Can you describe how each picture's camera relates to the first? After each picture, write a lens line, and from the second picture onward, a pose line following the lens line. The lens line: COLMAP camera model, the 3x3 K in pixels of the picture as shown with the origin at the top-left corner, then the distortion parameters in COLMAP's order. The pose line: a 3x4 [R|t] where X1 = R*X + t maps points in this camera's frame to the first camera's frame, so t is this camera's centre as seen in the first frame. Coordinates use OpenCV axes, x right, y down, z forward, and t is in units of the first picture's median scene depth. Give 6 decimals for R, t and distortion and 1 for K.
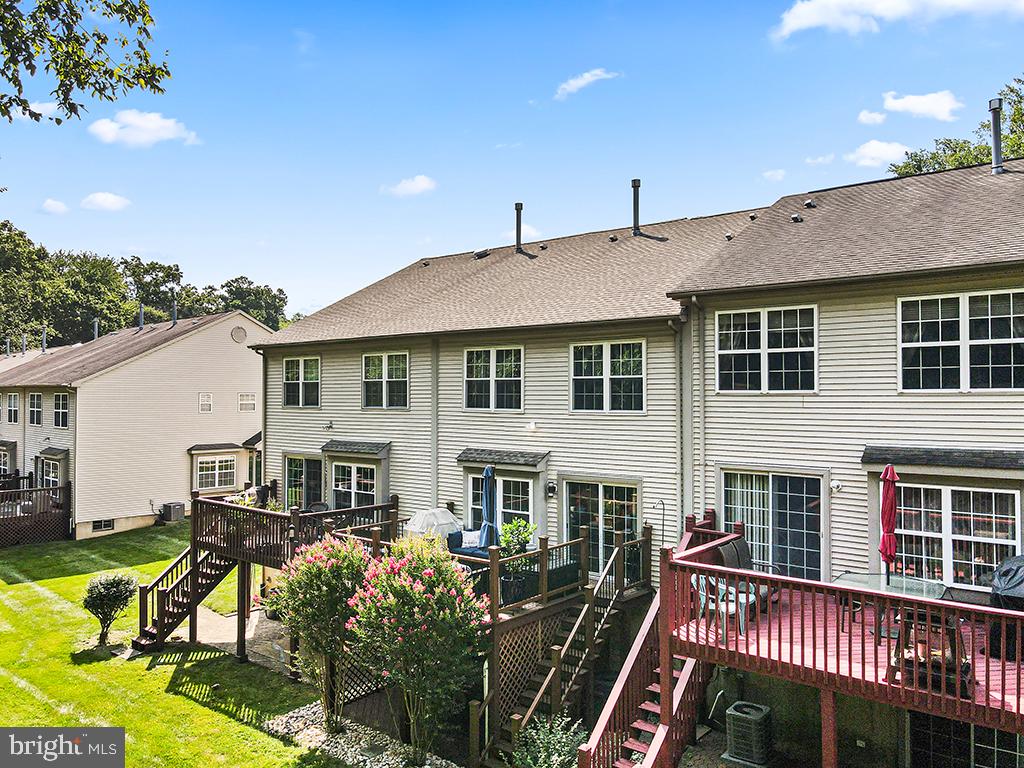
lens RADIAL K [[754.0, 0, 501.2], [0, 754.0, 388.3], [0, 0, 1]] dist [-0.002950, 0.029190]
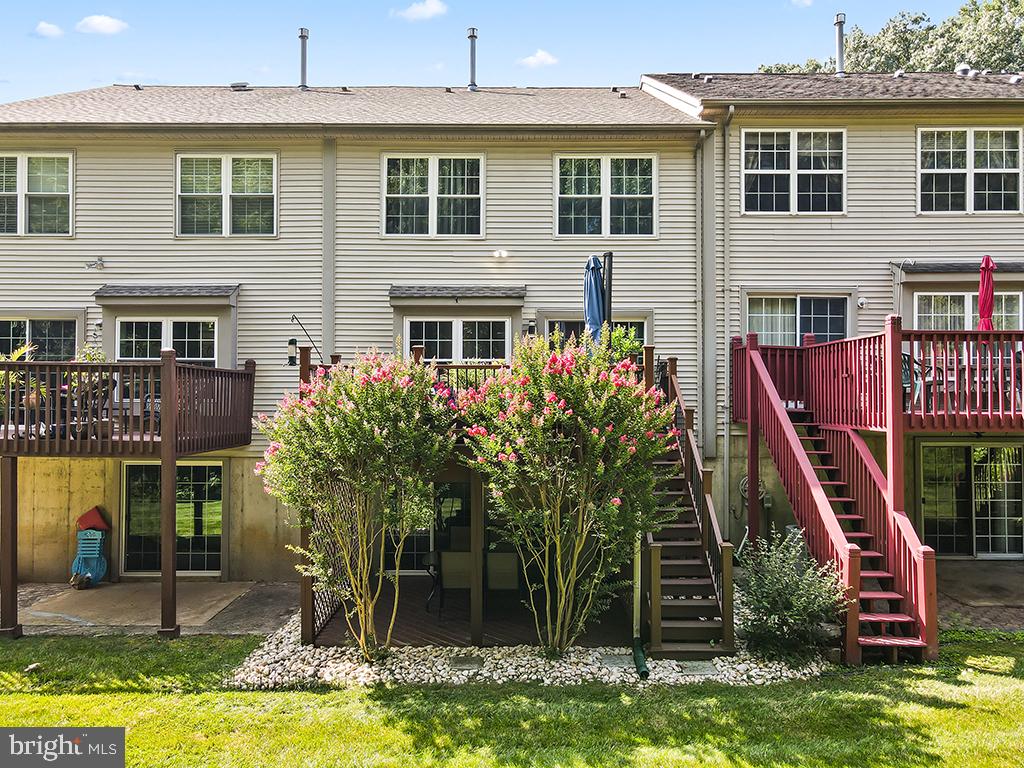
lens RADIAL K [[754.0, 0, 509.9], [0, 754.0, 383.9], [0, 0, 1]] dist [-0.002950, 0.029190]
pose [[0.782763, 0.012135, 0.622202, -0.480185], [-0.011142, 0.999923, -0.005486, 0.205889], [-0.622221, -0.002638, 0.782837, 0.395663]]
